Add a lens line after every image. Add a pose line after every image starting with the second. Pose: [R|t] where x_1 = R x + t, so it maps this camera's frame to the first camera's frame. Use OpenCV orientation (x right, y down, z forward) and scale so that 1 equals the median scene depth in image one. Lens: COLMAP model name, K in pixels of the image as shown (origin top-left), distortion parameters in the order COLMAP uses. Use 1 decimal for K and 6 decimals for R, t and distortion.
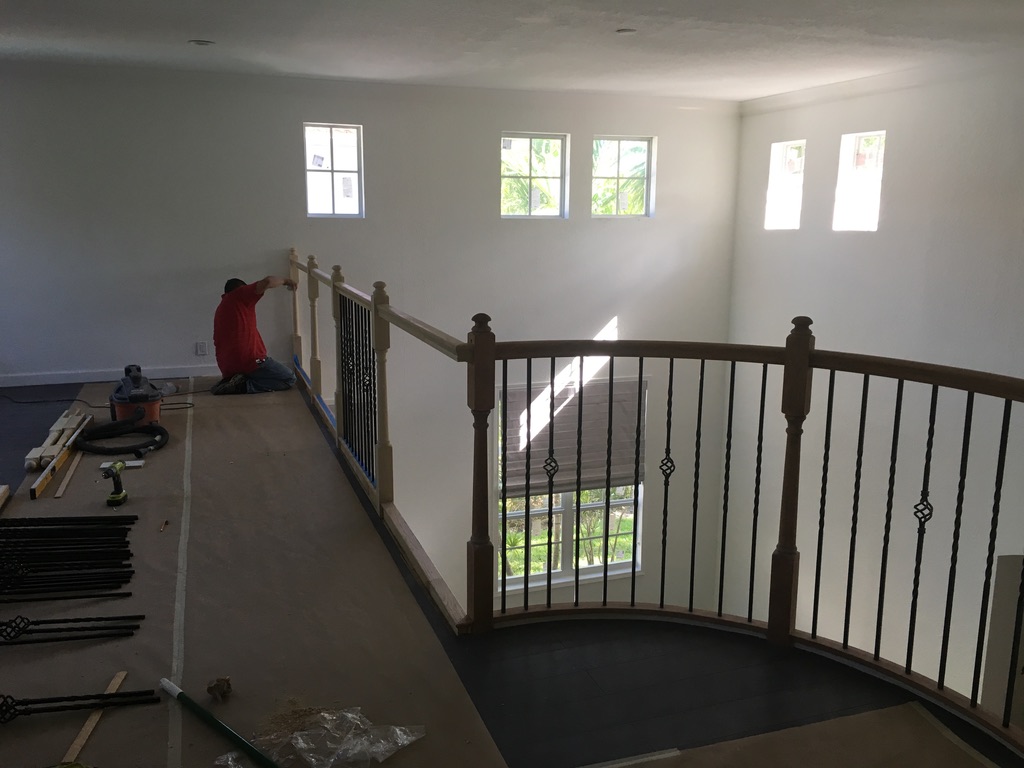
lens RADIAL K [[866.6, 0, 508.5], [0, 866.6, 381.4], [0, 0, 1]] dist [0.069827, -0.083259]
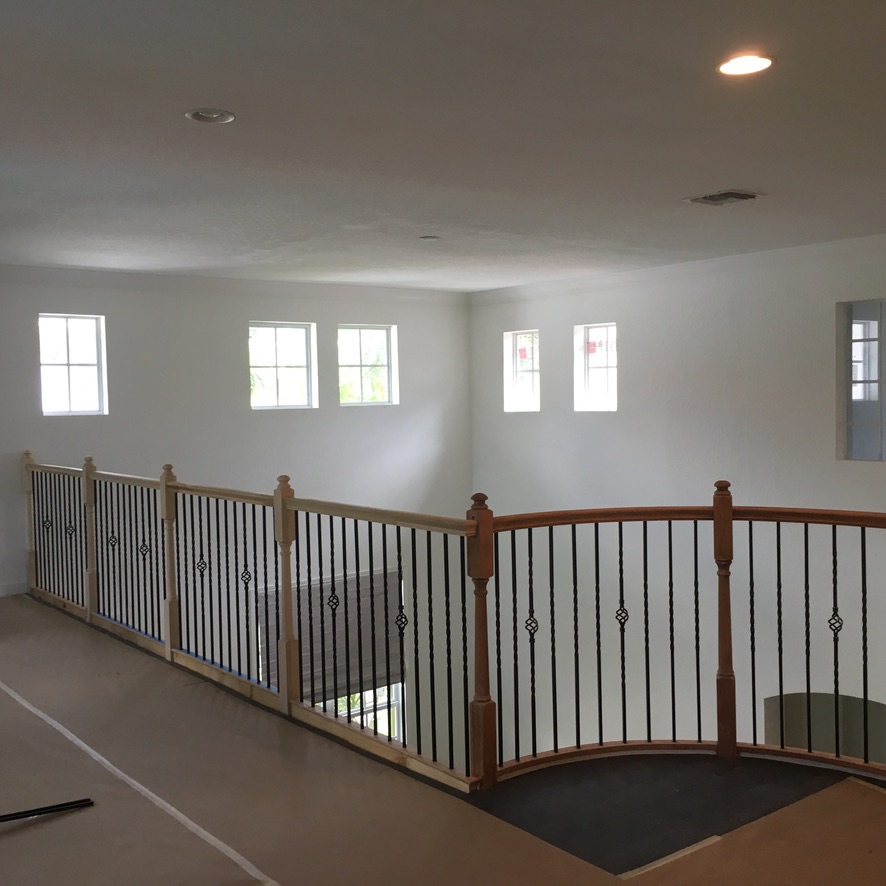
lens RADIAL K [[997.0, 0, 439.3], [0, 997.0, 447.8], [0, 0, 1]] dist [0.054177, 0.000000]
pose [[0.945054, -0.044105, 0.323925, -0.196169], [0.089123, 0.988085, -0.125482, 0.008977], [-0.314531, 0.147457, 0.937724, -0.089526]]
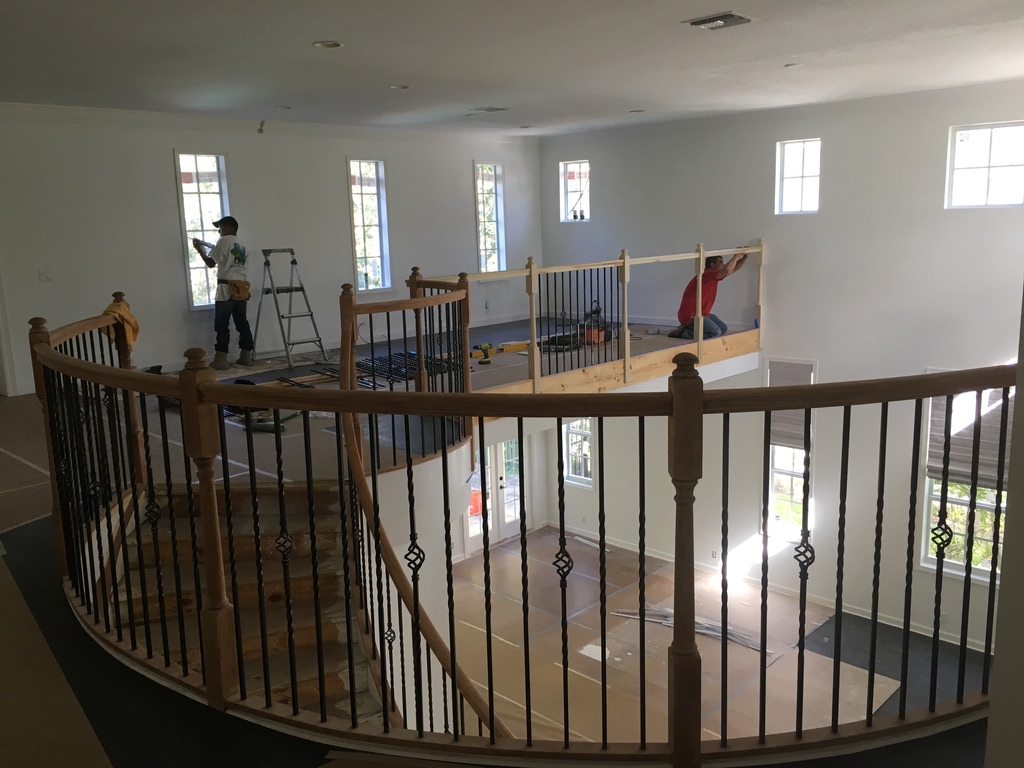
lens RADIAL K [[866.6, 0, 518.2], [0, 866.6, 382.6], [0, 0, 1]] dist [0.069827, -0.083259]
pose [[0.457720, 0.145848, -0.877052, 0.830390], [-0.135923, 0.986337, 0.093085, -0.010375], [0.878645, 0.076605, 0.471290, 0.071496]]
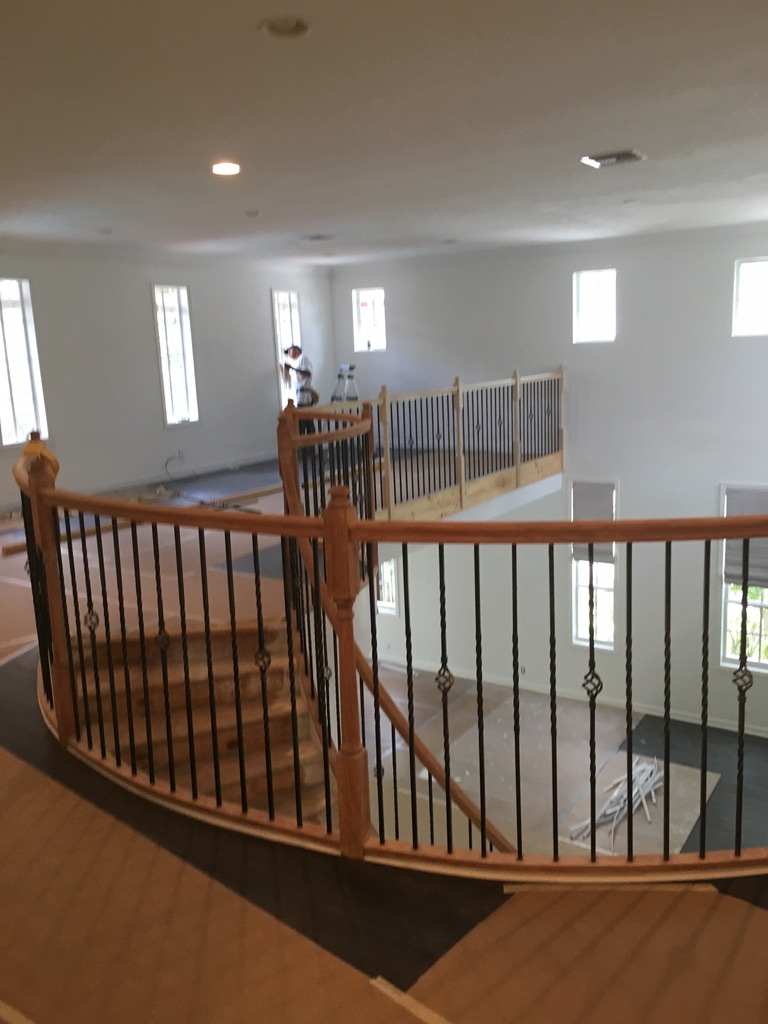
lens RADIAL K [[866.6, 0, 394.9], [0, 866.6, 509.9], [0, 0, 1]] dist [0.069827, -0.083259]
pose [[0.616741, 0.122037, -0.777649, 0.741171], [-0.108329, 0.991668, 0.069710, 0.009052], [0.779677, 0.041249, 0.624822, -0.067647]]
